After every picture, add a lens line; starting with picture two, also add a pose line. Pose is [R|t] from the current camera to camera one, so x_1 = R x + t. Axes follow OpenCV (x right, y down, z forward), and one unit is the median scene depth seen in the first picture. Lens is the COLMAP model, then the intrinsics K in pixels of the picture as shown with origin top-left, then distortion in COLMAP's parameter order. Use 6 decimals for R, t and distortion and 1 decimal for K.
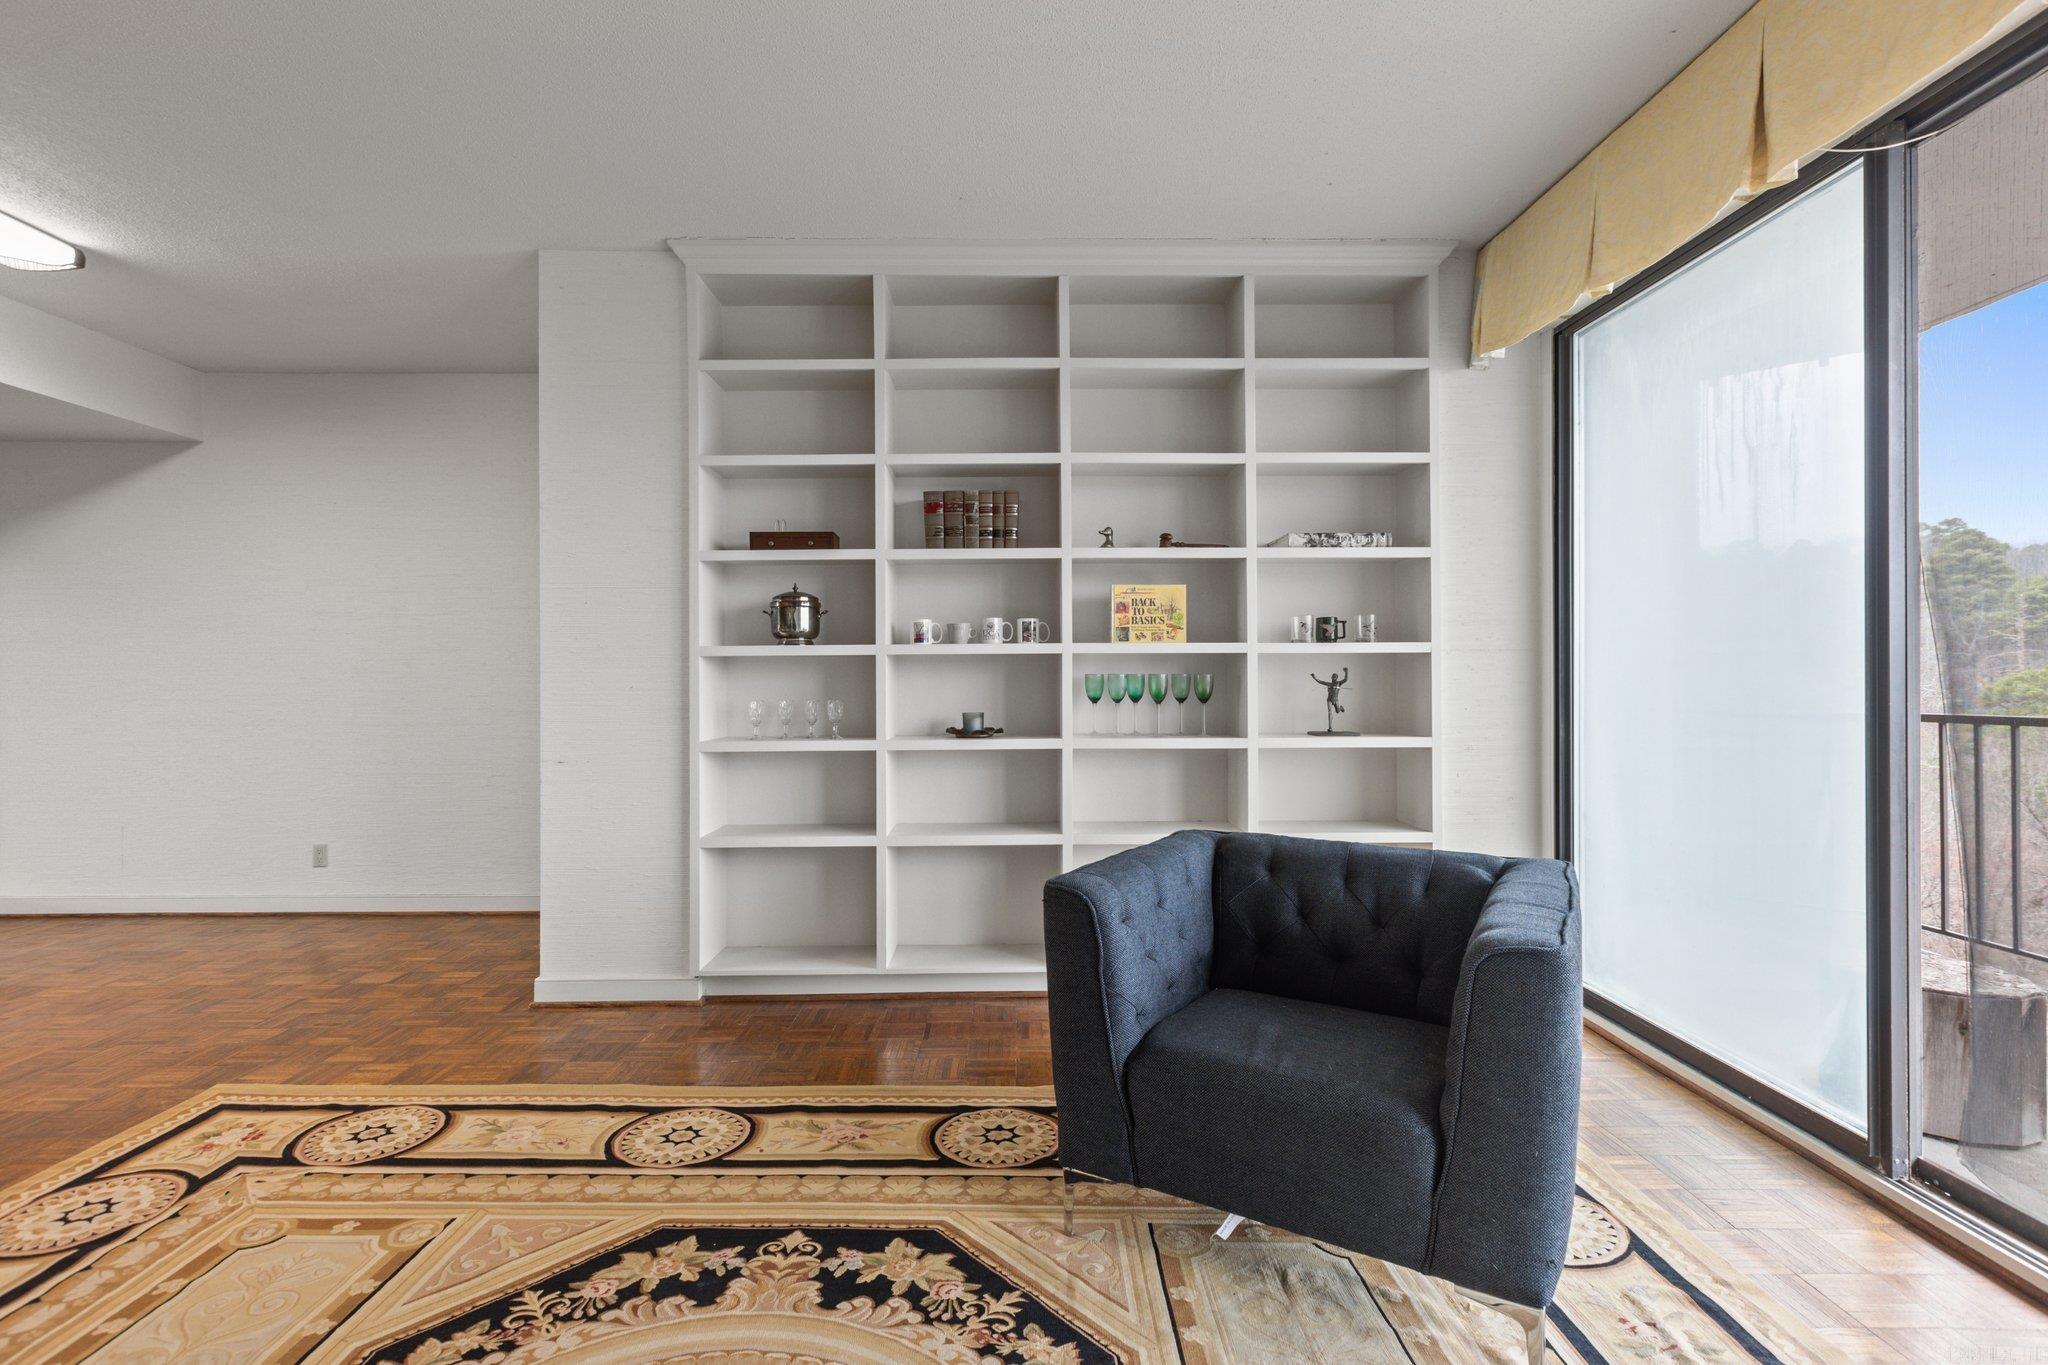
lens RADIAL K [[939.8, 0, 1024.0], [0, 939.8, 682.5], [0, 0, 1]] dist [0.001332, 0.000358]
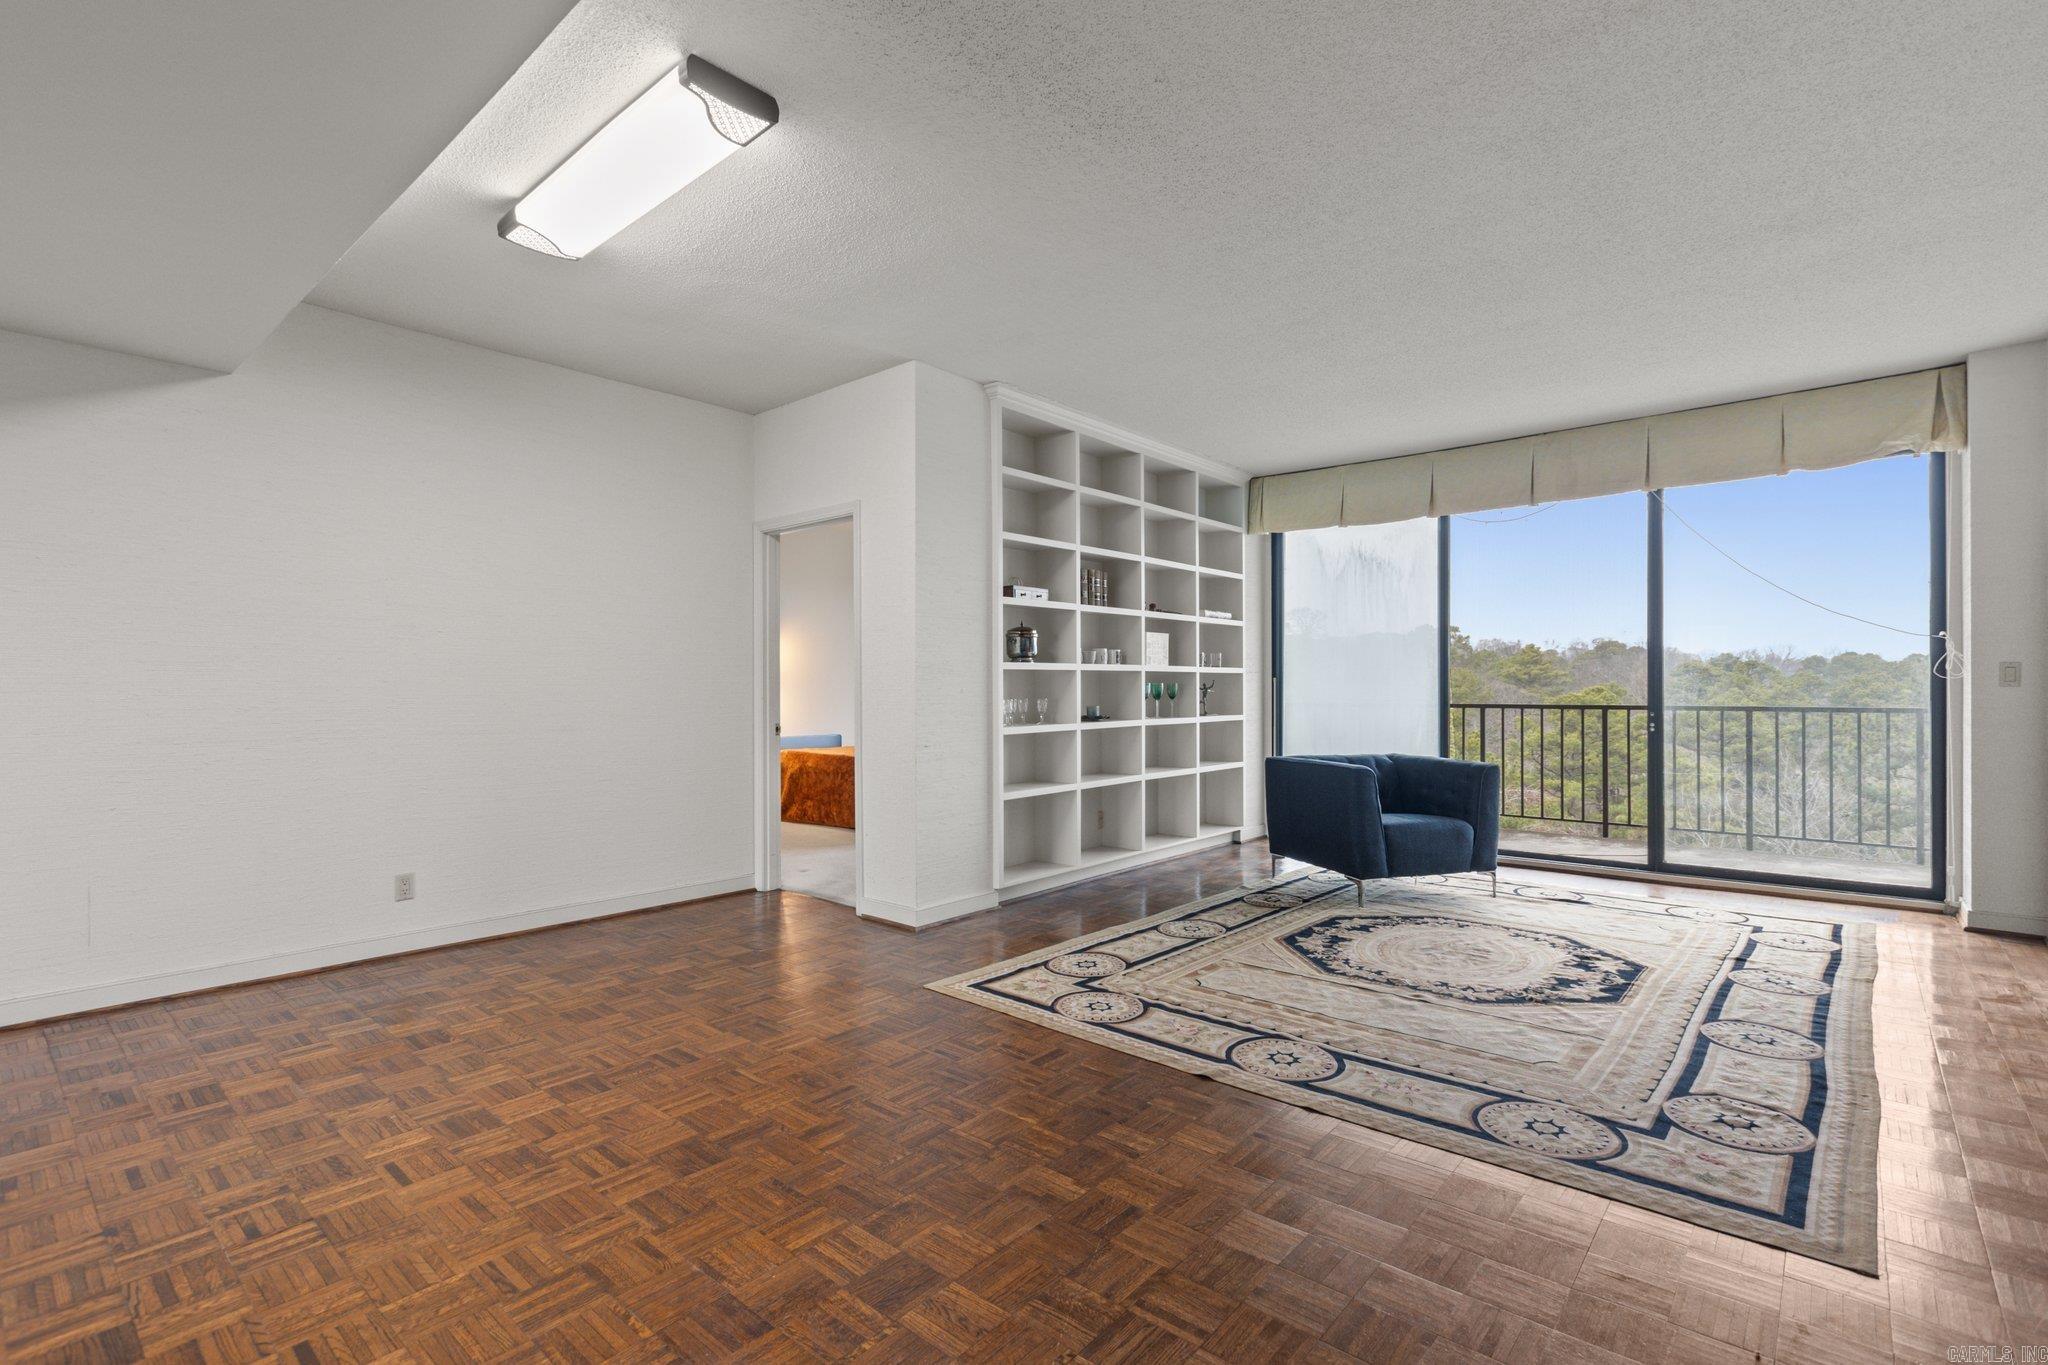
lens RADIAL K [[939.8, 0, 1024.0], [0, 939.8, 682.5], [0, 0, 1]] dist [0.001332, 0.000358]
pose [[0.664448, 0.007991, 0.747291, -2.002486], [0.001897, 0.999922, -0.012379, 0.017880], [-0.747332, 0.009643, 0.664381, 0.009152]]
